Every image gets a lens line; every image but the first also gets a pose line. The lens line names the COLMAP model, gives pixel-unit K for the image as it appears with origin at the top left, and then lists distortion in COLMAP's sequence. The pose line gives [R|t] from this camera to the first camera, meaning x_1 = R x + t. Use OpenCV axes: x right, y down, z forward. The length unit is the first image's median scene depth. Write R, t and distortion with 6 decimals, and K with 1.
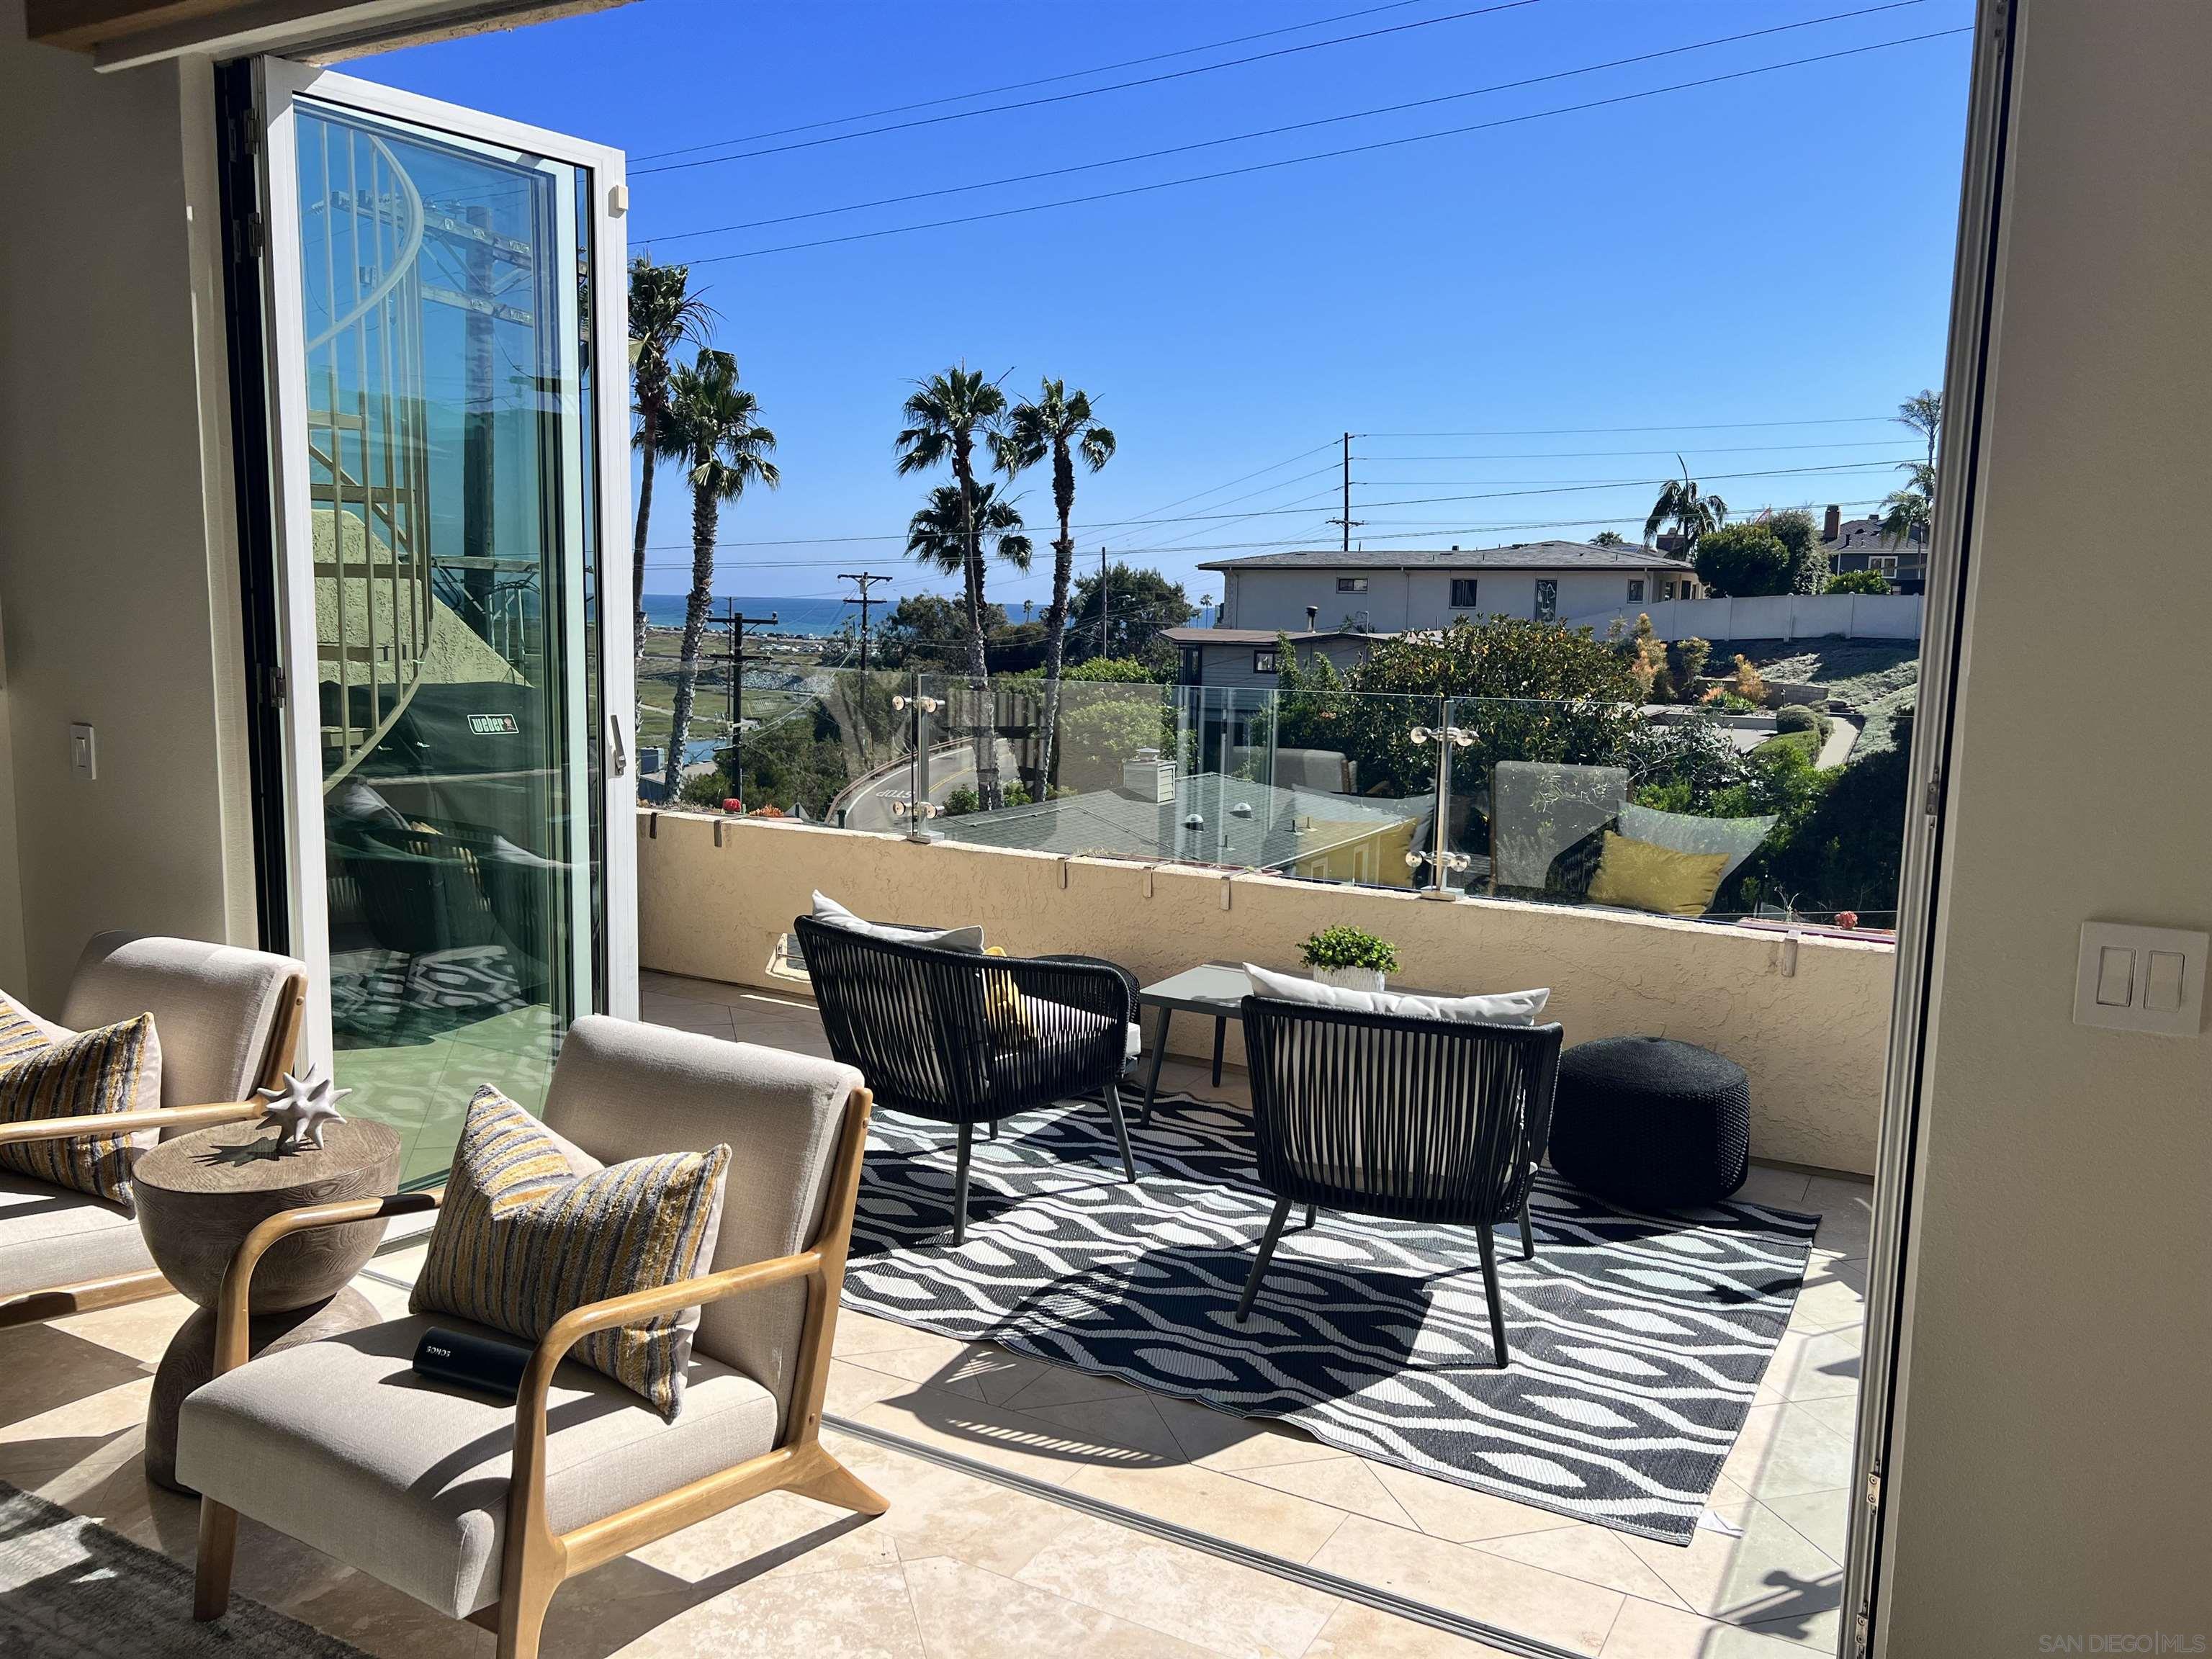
lens RADIAL K [[1705.9, 0, 1106.0], [0, 1705.9, 829.5], [0, 0, 1]] dist [0.131219, -0.270341]
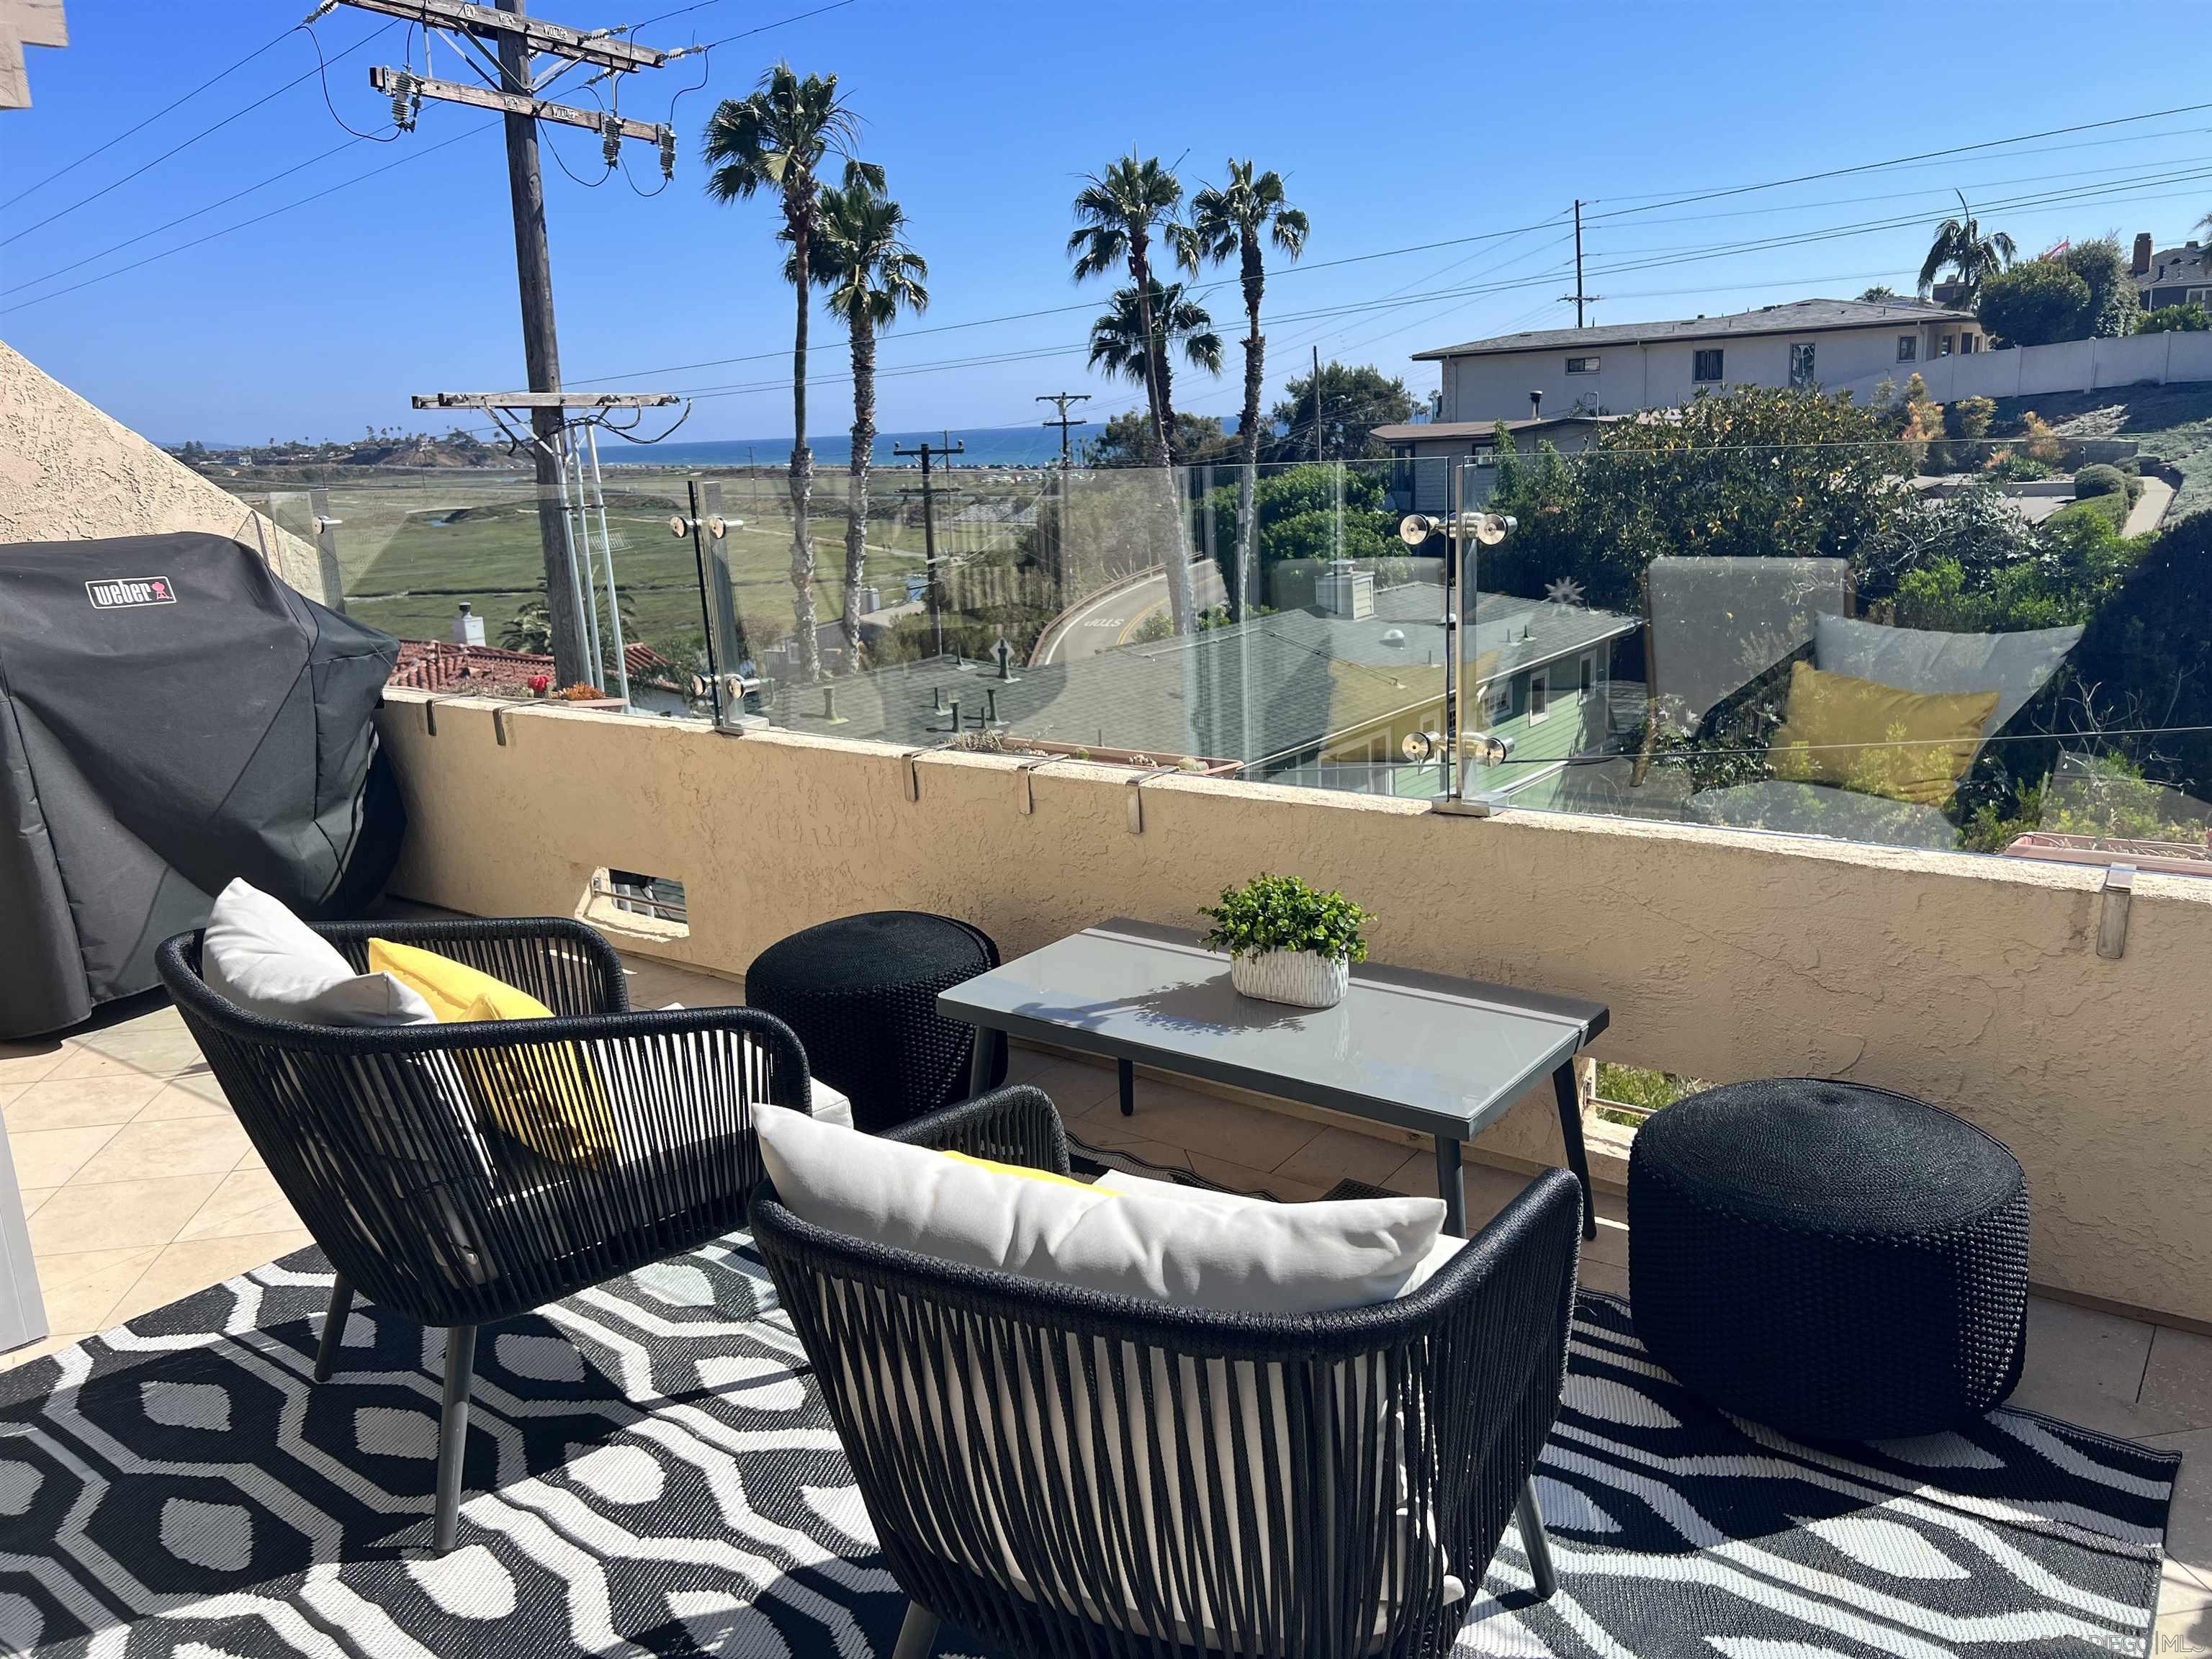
lens RADIAL K [[1701.5, 0, 1106.0], [0, 1701.5, 829.5], [0, 0, 1]] dist [0.025944, -0.012012]
pose [[0.988831, -0.036658, -0.144465, 0.051932], [0.051640, 0.993508, 0.101362, -0.005969], [0.139812, -0.107690, 0.984305, 0.137386]]
